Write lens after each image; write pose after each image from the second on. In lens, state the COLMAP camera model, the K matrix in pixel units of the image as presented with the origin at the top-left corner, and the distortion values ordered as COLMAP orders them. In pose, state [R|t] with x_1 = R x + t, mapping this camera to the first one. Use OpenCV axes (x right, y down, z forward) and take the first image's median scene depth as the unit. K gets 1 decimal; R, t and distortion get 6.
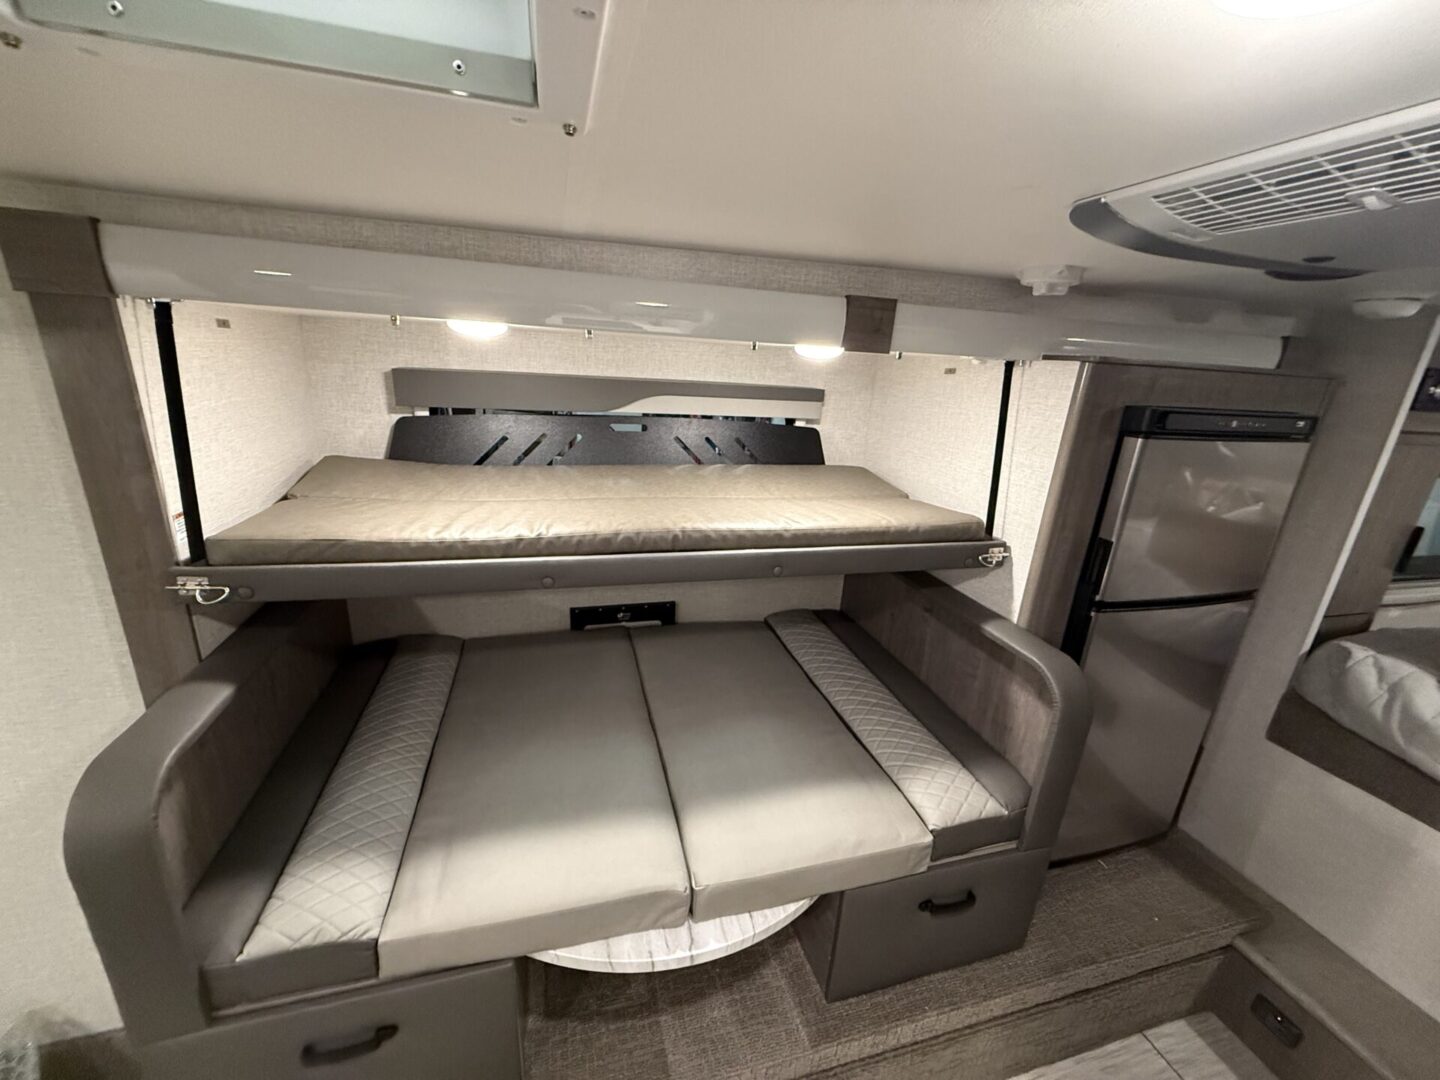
lens RADIAL K [[574.7, 0, 718.5], [0, 574.7, 543.0], [0, 0, 1]] dist [0.000255, -0.000188]
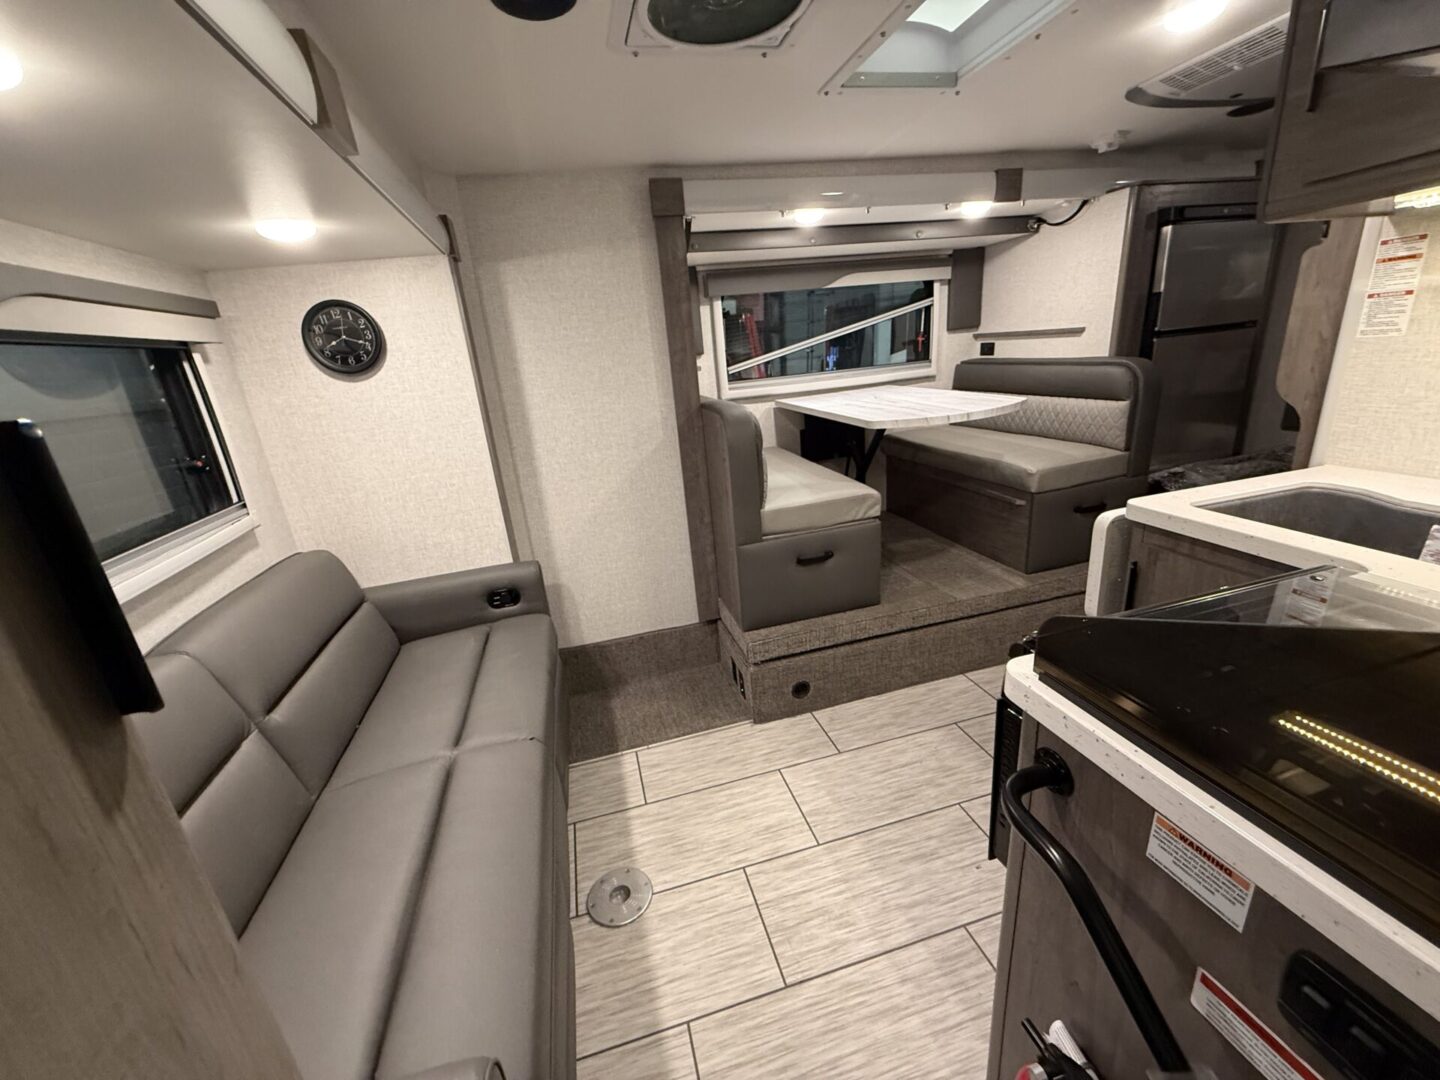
lens RADIAL K [[574.7, 0, 718.3], [0, 574.7, 542.6], [0, 0, 1]] dist [0.000255, -0.000188]
pose [[0.988811, -0.135120, -0.063217, -0.651442], [0.136222, 0.990587, 0.013441, 0.564413], [0.060805, -0.021902, 0.997909, -0.858725]]
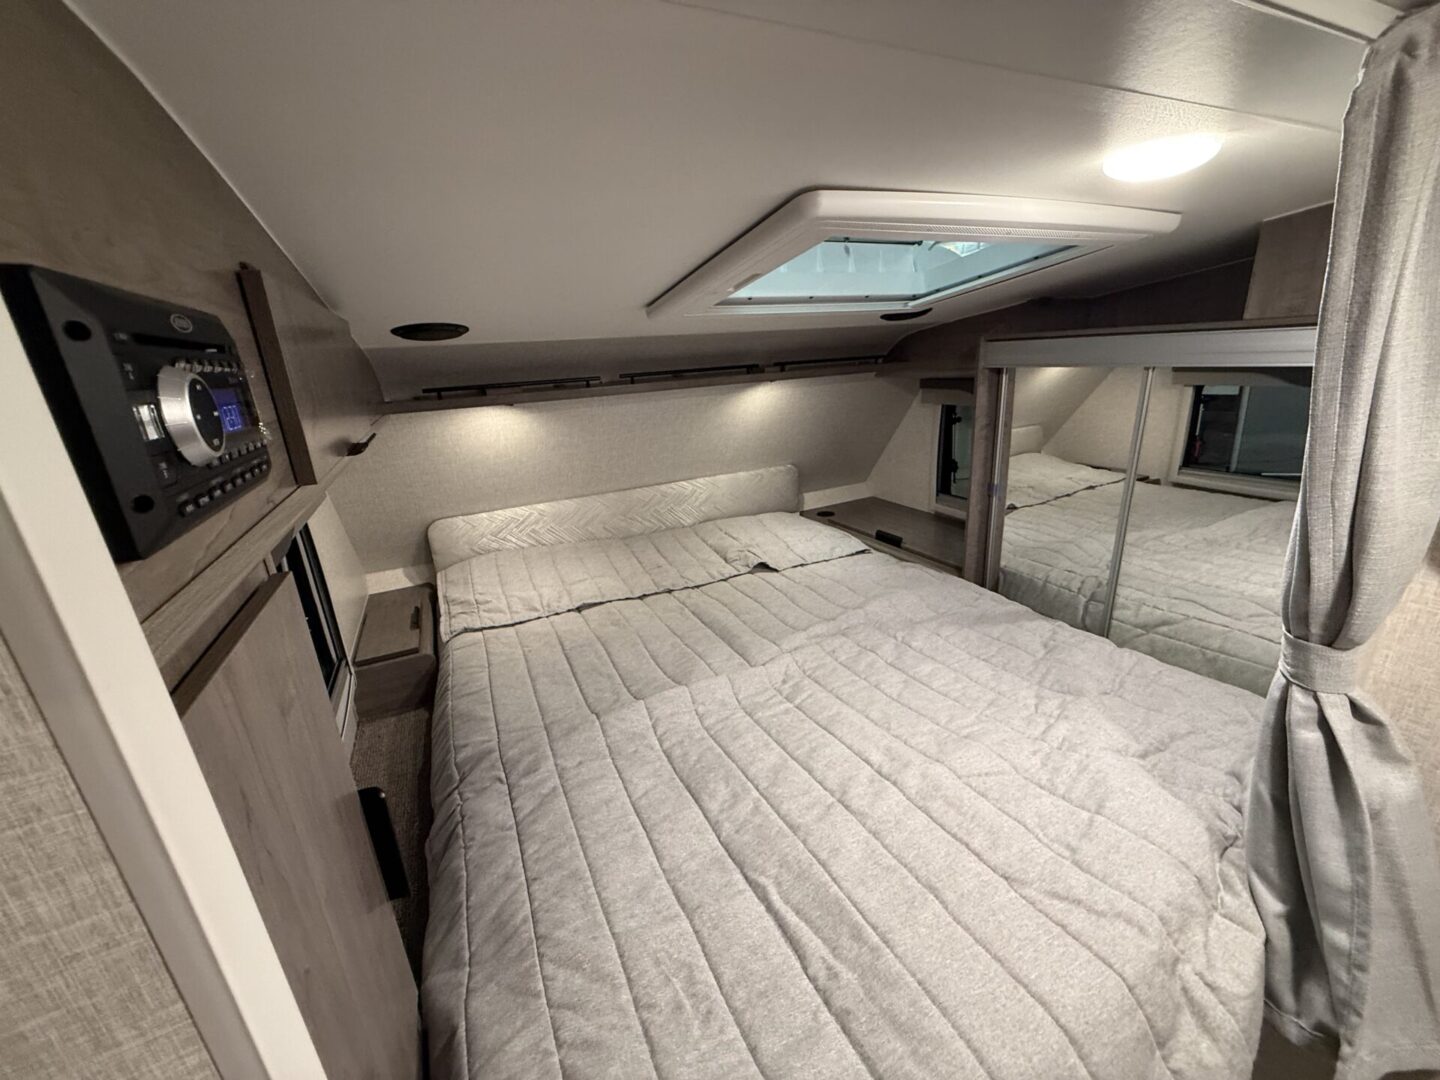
lens RADIAL K [[574.7, 0, 718.2], [0, 574.7, 539.4], [0, 0, 1]] dist [0.000255, -0.000188]
pose [[-0.173257, -0.350568, 0.920372, 1.215269], [0.342192, 0.854857, 0.390030, -0.282437], [-0.923519, 0.382520, -0.028149, 1.000734]]
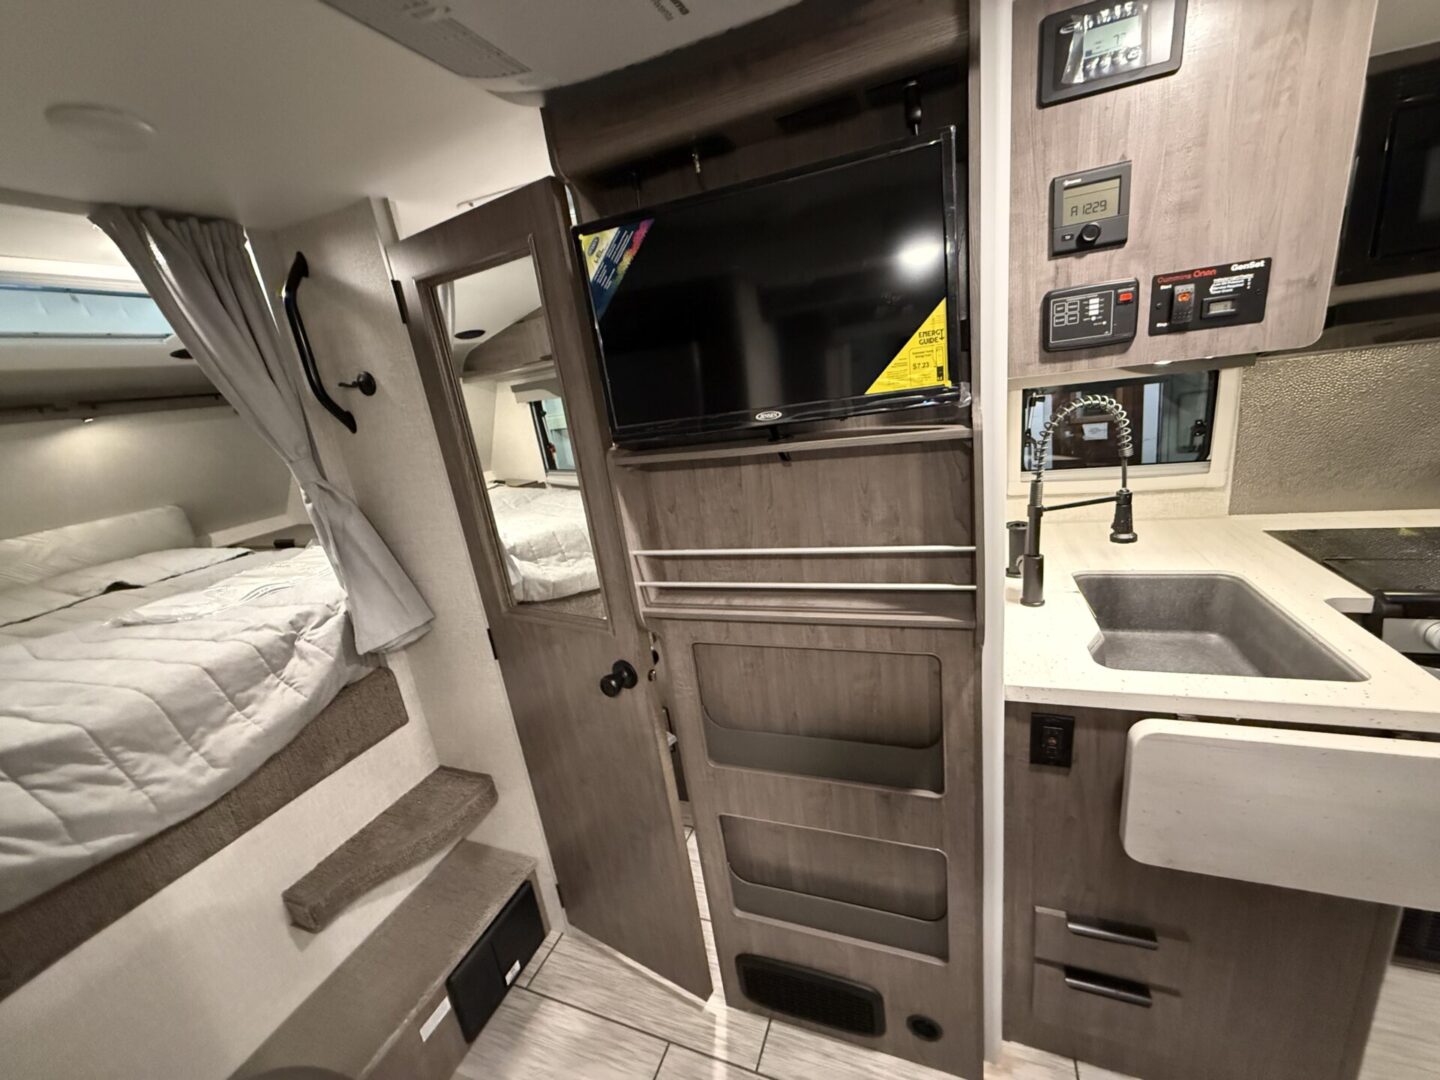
lens RADIAL K [[574.7, 0, 720.4], [0, 574.7, 542.4], [0, 0, 1]] dist [0.000255, -0.000188]
pose [[-0.796140, -0.125689, 0.591915, 0.280966], [0.262429, 0.809694, 0.524906, -0.094777], [-0.545245, 0.573234, -0.611646, 0.875487]]
